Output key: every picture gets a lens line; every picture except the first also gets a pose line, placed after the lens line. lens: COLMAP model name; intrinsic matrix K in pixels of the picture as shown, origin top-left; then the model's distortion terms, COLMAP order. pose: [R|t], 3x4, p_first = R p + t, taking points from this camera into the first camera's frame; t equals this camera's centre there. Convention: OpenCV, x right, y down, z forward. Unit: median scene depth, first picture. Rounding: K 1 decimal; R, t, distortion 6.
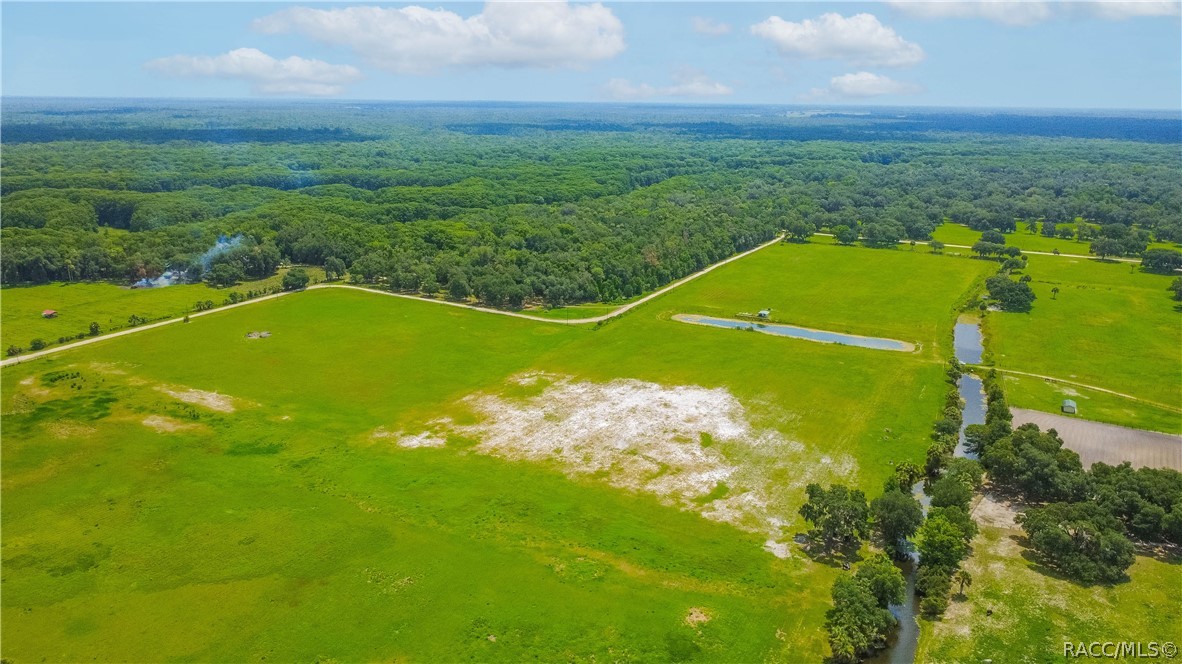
lens RADIAL K [[819.8, 0, 591.0], [0, 819.8, 332.0], [0, 0, 1]] dist [-0.001058, 0.001498]
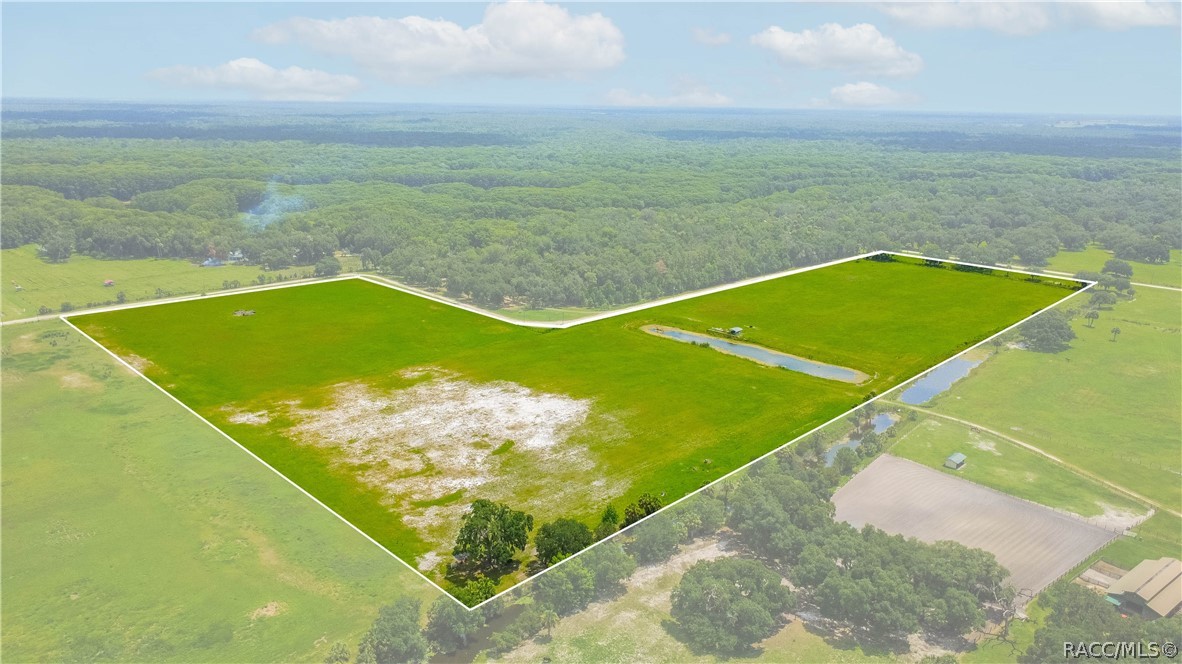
lens RADIAL K [[821.6, 0, 590.8], [0, 821.6, 282.0], [0, 0, 1]] dist [0.001938, -0.002298]
pose [[0.962956, 0.062519, -0.262310, 0.288010], [-0.079548, 0.995324, -0.054801, -0.012558], [0.257657, 0.073637, 0.963426, 0.035895]]
